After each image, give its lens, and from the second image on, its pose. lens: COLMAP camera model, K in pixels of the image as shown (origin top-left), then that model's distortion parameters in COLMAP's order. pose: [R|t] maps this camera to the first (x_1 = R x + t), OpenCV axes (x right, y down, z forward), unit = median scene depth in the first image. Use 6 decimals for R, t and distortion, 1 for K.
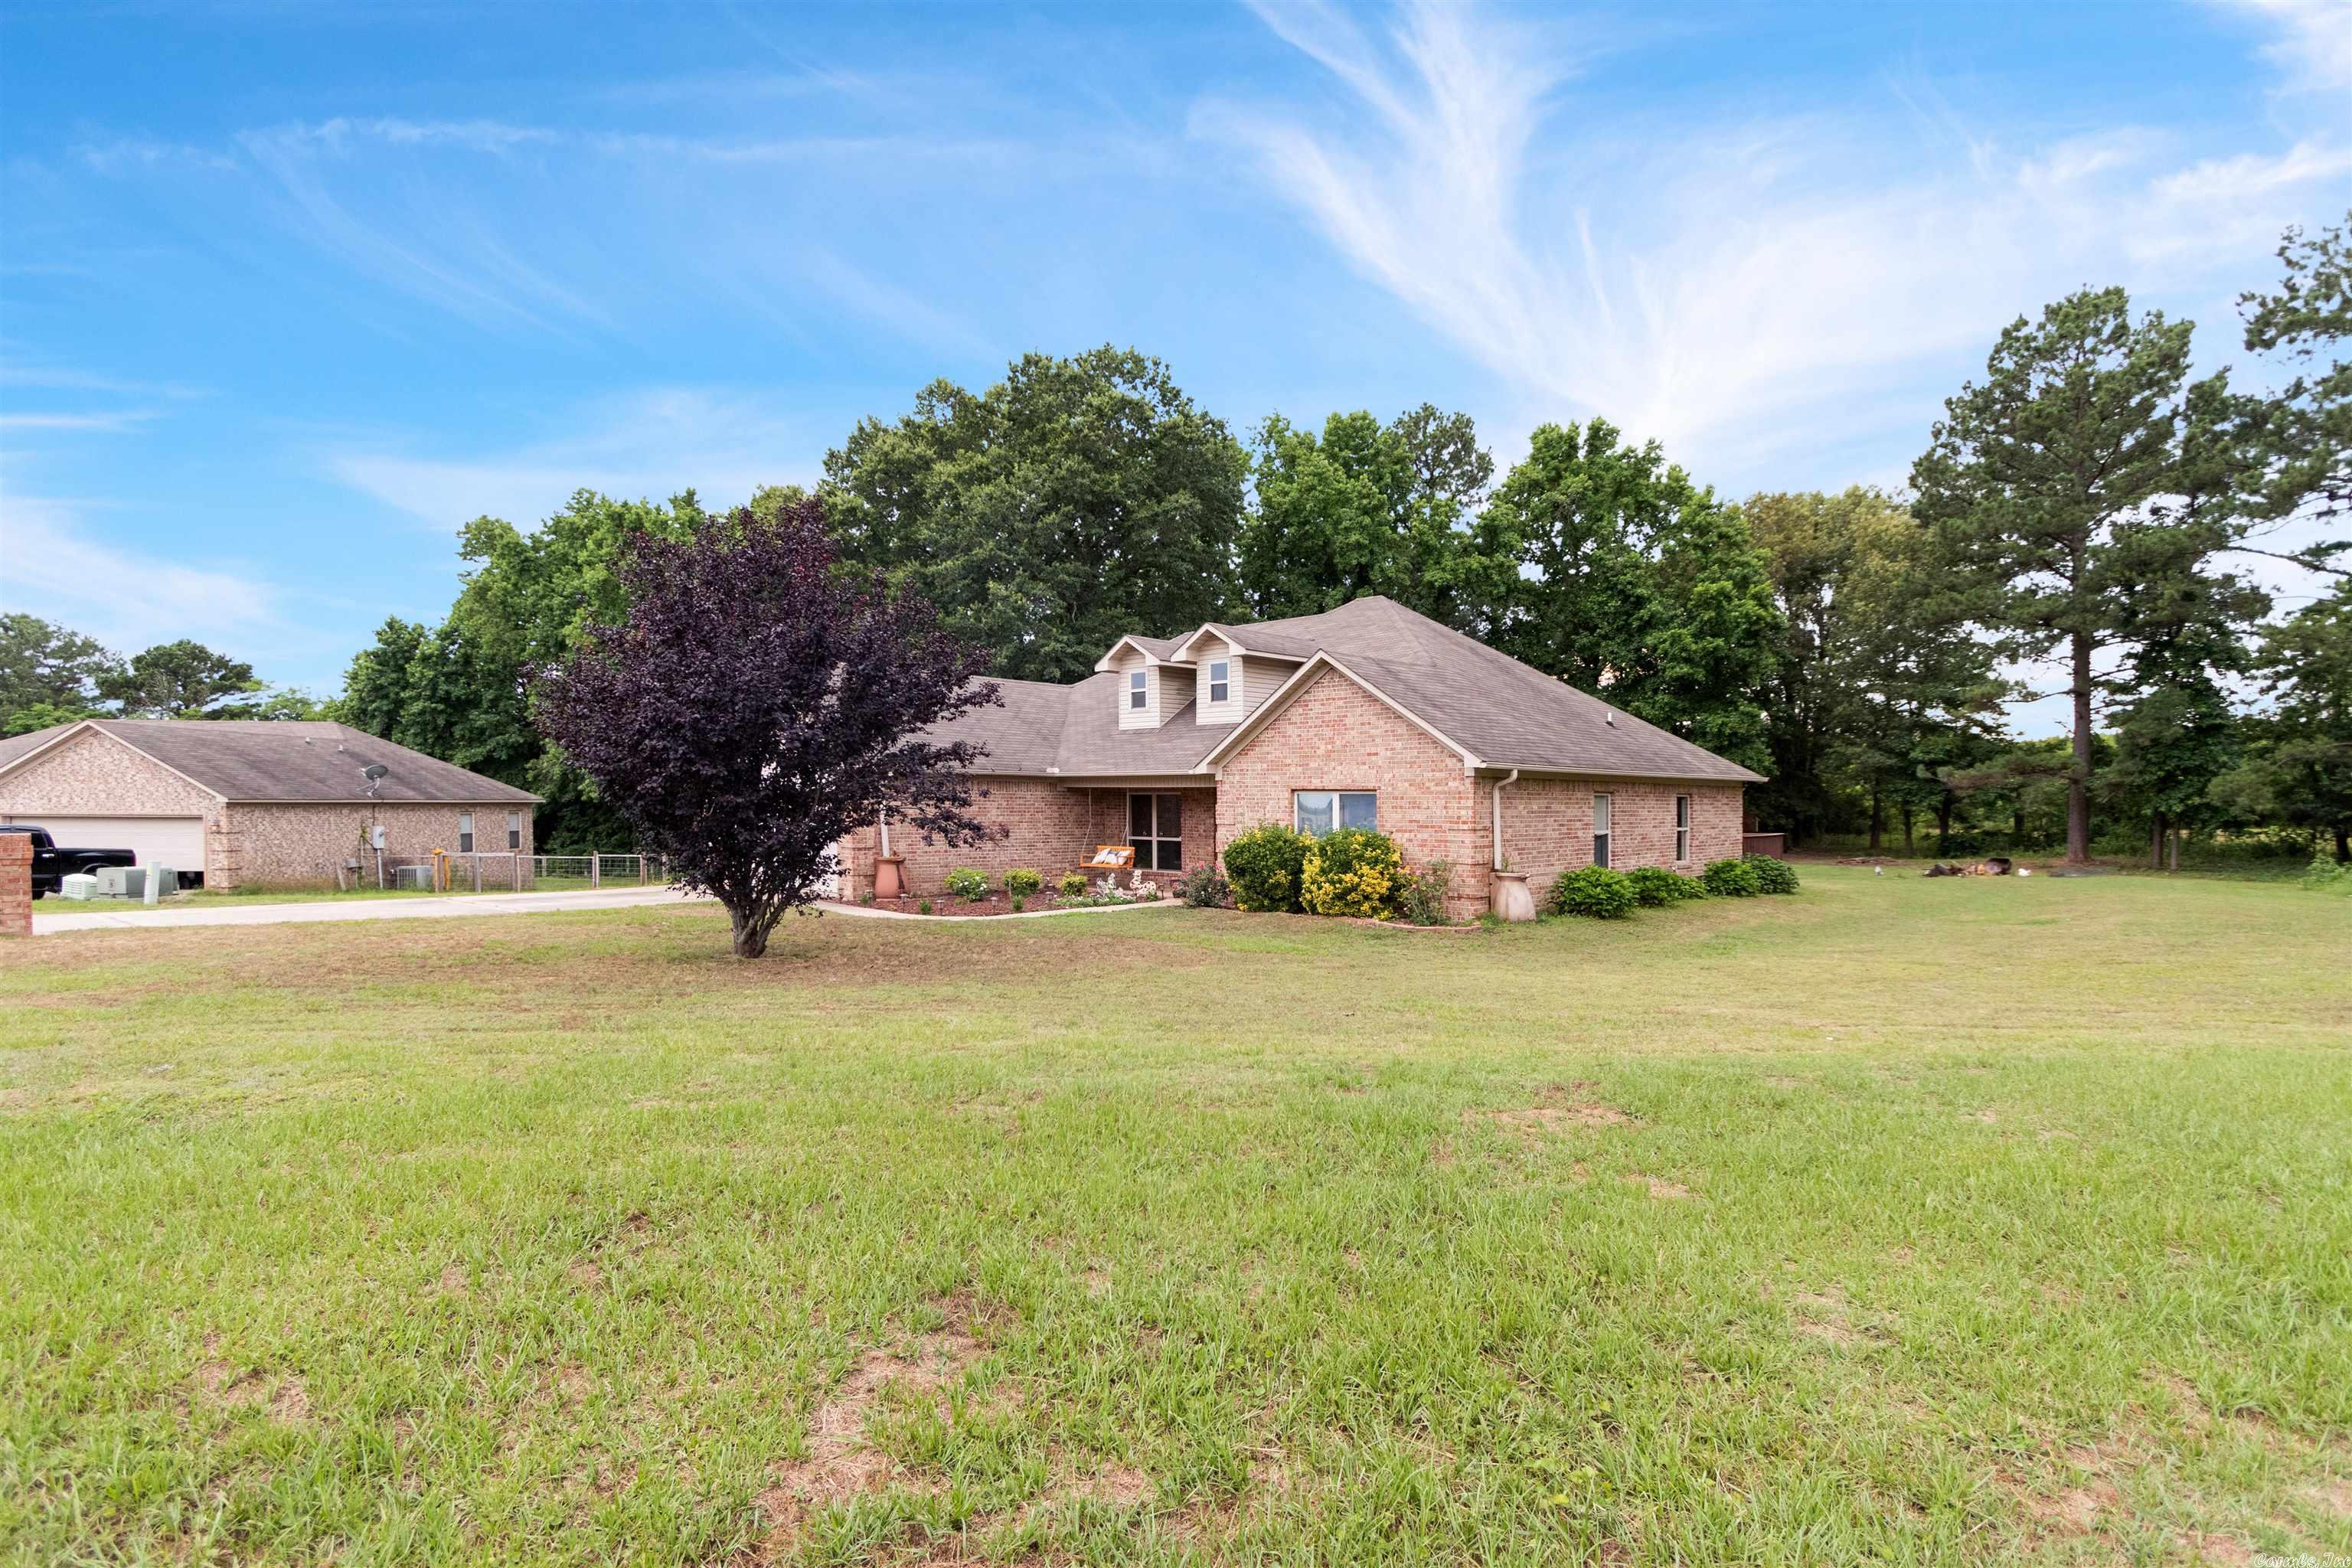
lens RADIAL K [[1108.2, 0, 1172.4], [0, 1108.2, 788.7], [0, 0, 1]] dist [0.005000, -0.000148]
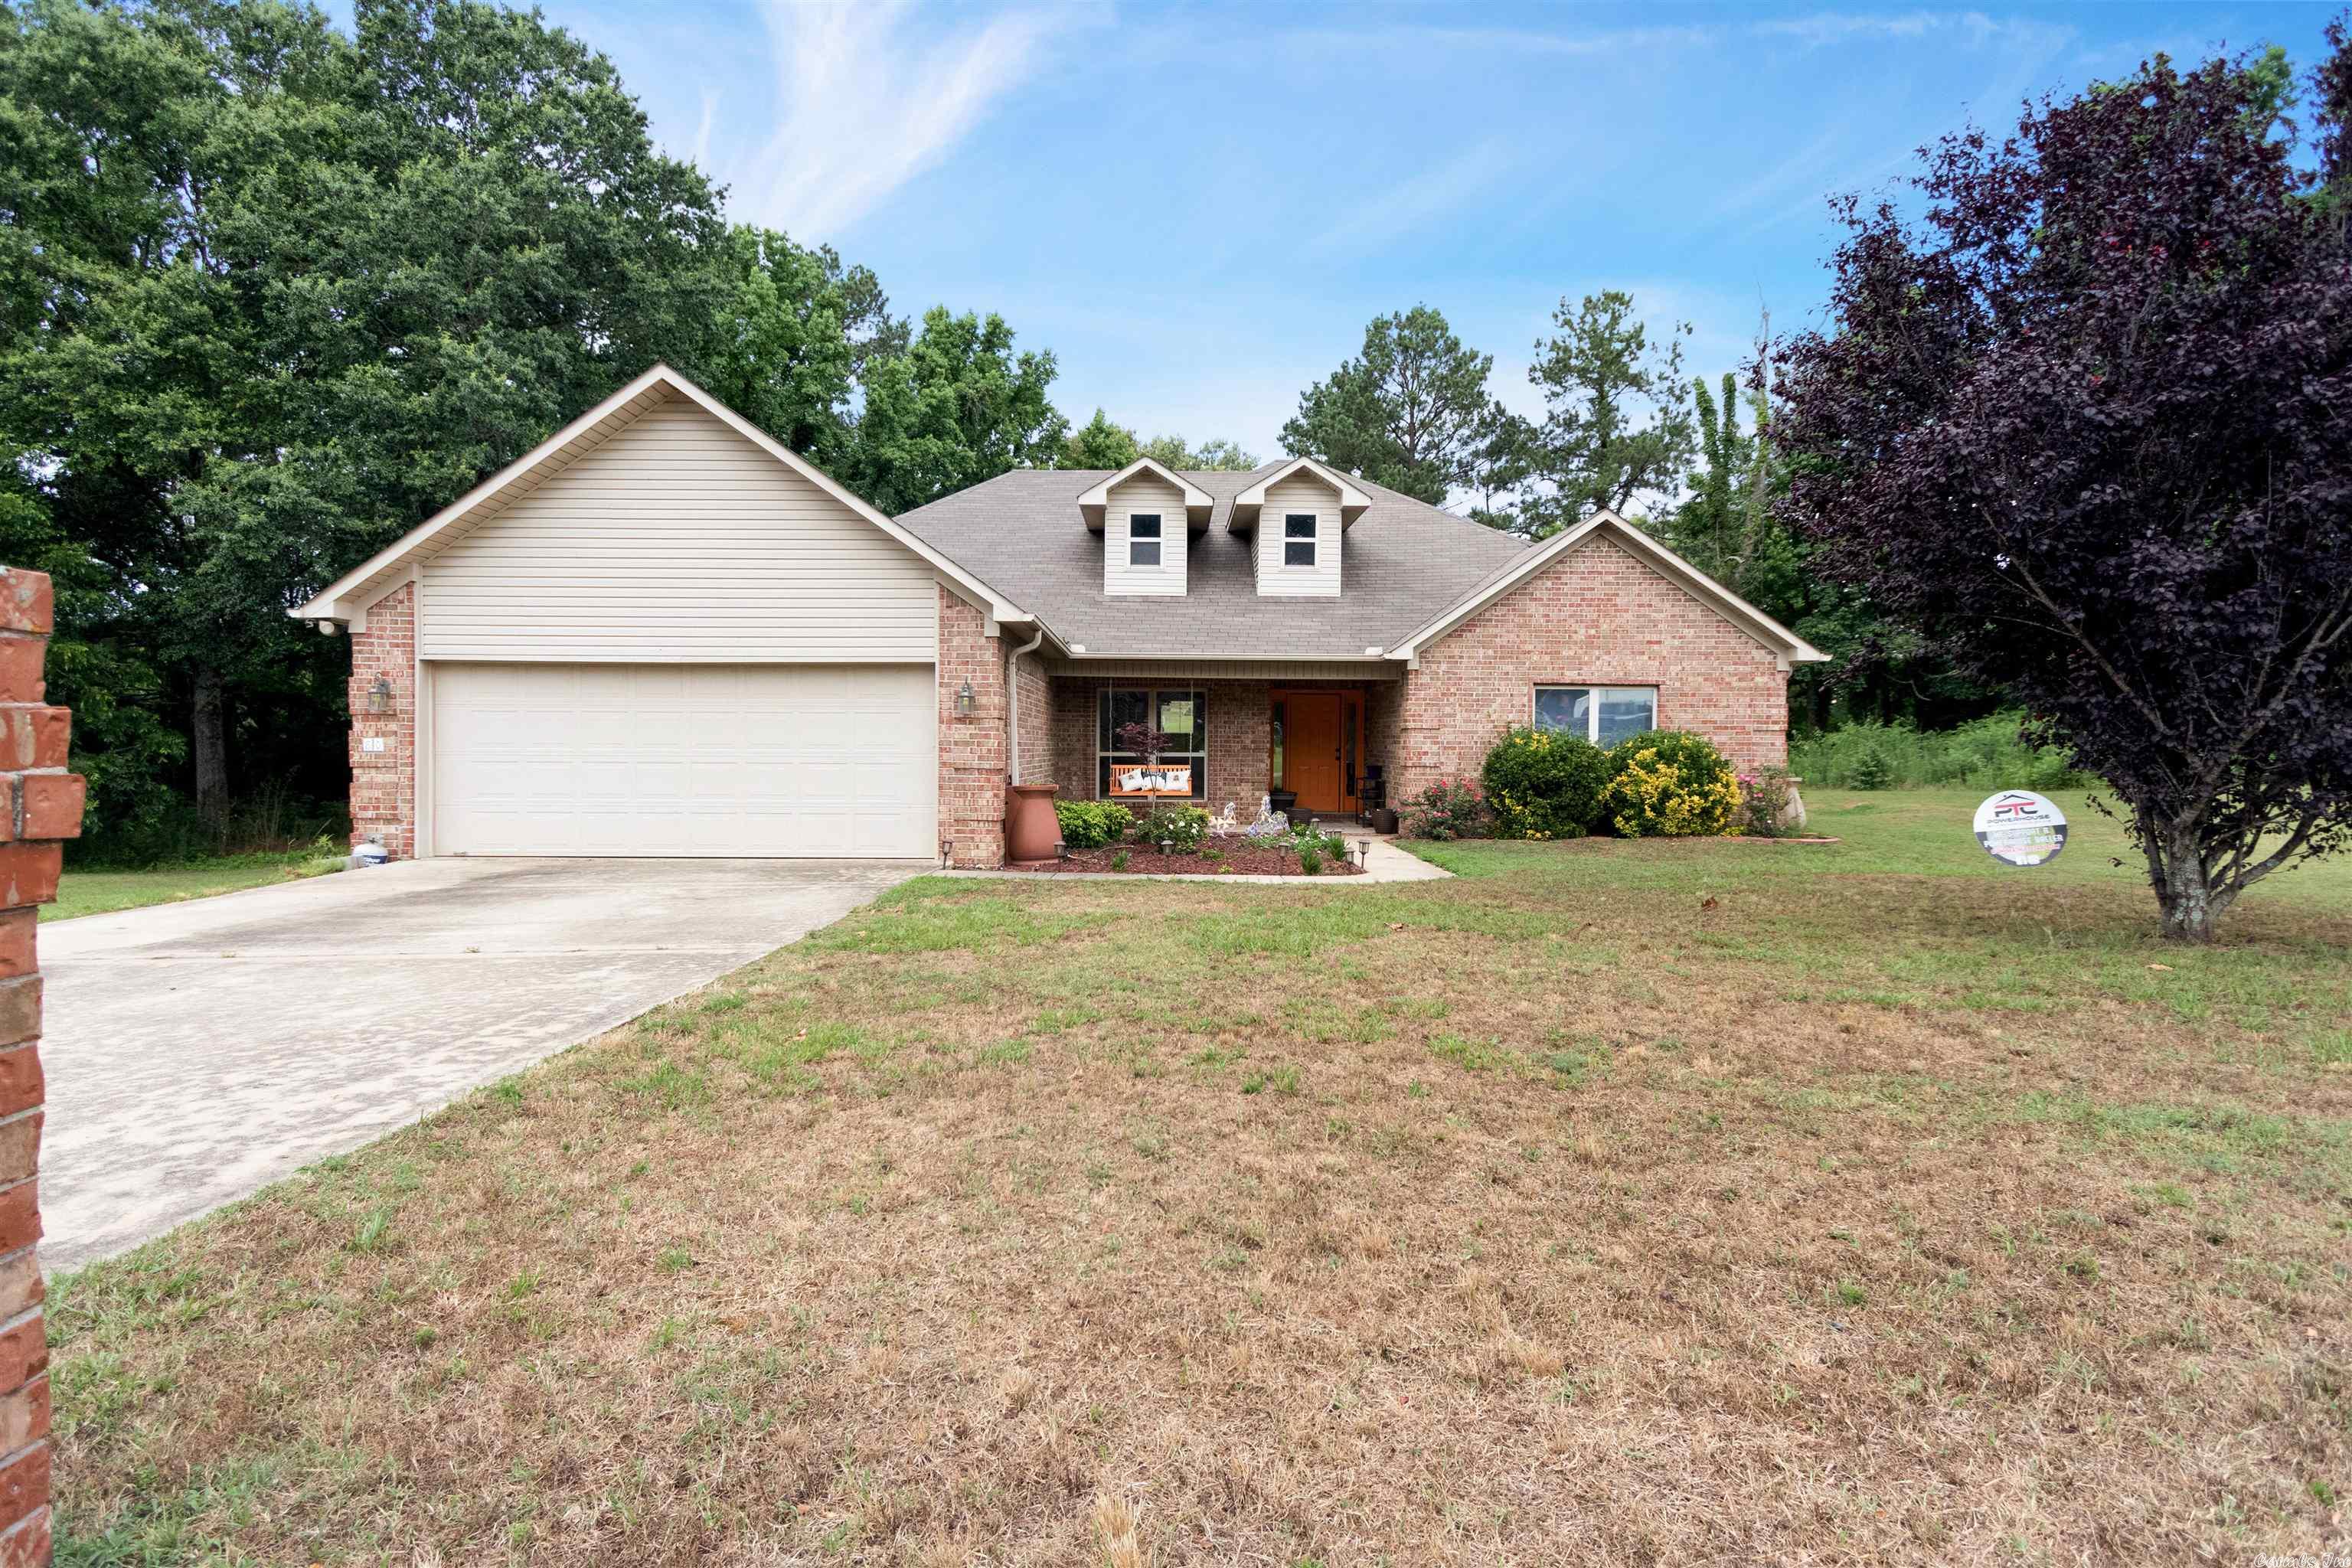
lens RADIAL K [[1130.4, 0, 1183.9], [0, 1130.4, 773.4], [0, 0, 1]] dist [-0.000280, 0.000013]
pose [[0.711187, -0.013956, 0.702865, -0.579537], [-0.010777, 0.999469, 0.030750, 0.038846], [-0.702921, -0.029444, 0.710659, 0.548850]]
